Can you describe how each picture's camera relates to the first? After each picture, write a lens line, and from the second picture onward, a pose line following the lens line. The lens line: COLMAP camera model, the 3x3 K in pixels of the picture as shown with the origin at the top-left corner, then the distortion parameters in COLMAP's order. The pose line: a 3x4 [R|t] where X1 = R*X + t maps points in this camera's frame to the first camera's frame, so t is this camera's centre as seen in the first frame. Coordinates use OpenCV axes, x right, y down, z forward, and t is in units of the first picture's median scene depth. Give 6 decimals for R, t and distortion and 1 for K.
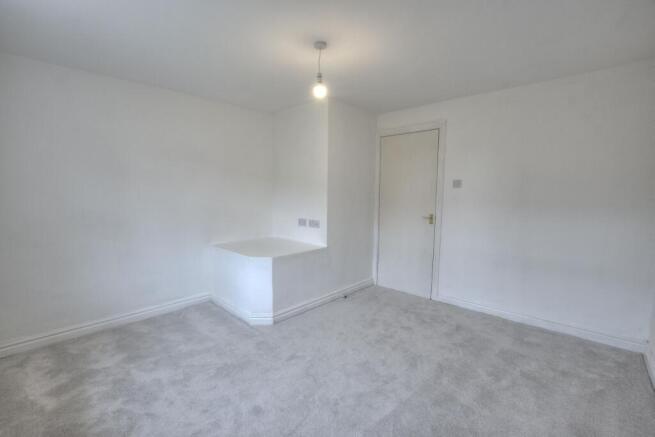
lens RADIAL K [[287.0, 0, 322.0], [0, 287.0, 224.4], [0, 0, 1]] dist [-0.038312, 0.006152]
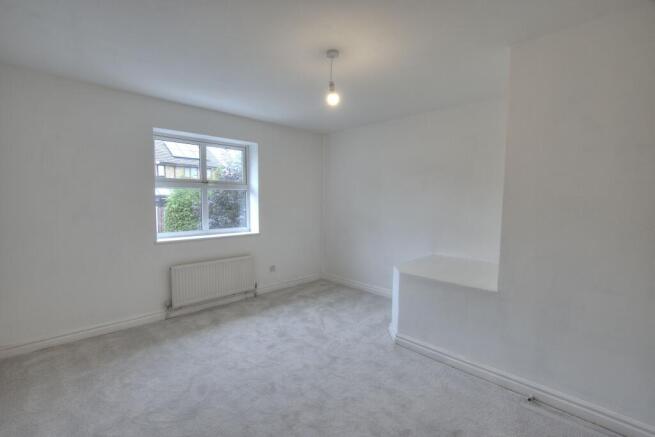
lens RADIAL K [[287.0, 0, 322.0], [0, 287.0, 224.4], [0, 0, 1]] dist [-0.038312, 0.006152]
pose [[-0.038040, 0.081119, -0.995978, 0.920667], [-0.114384, 0.989795, 0.084984, -0.105864], [0.992708, 0.117157, -0.028373, 0.944589]]
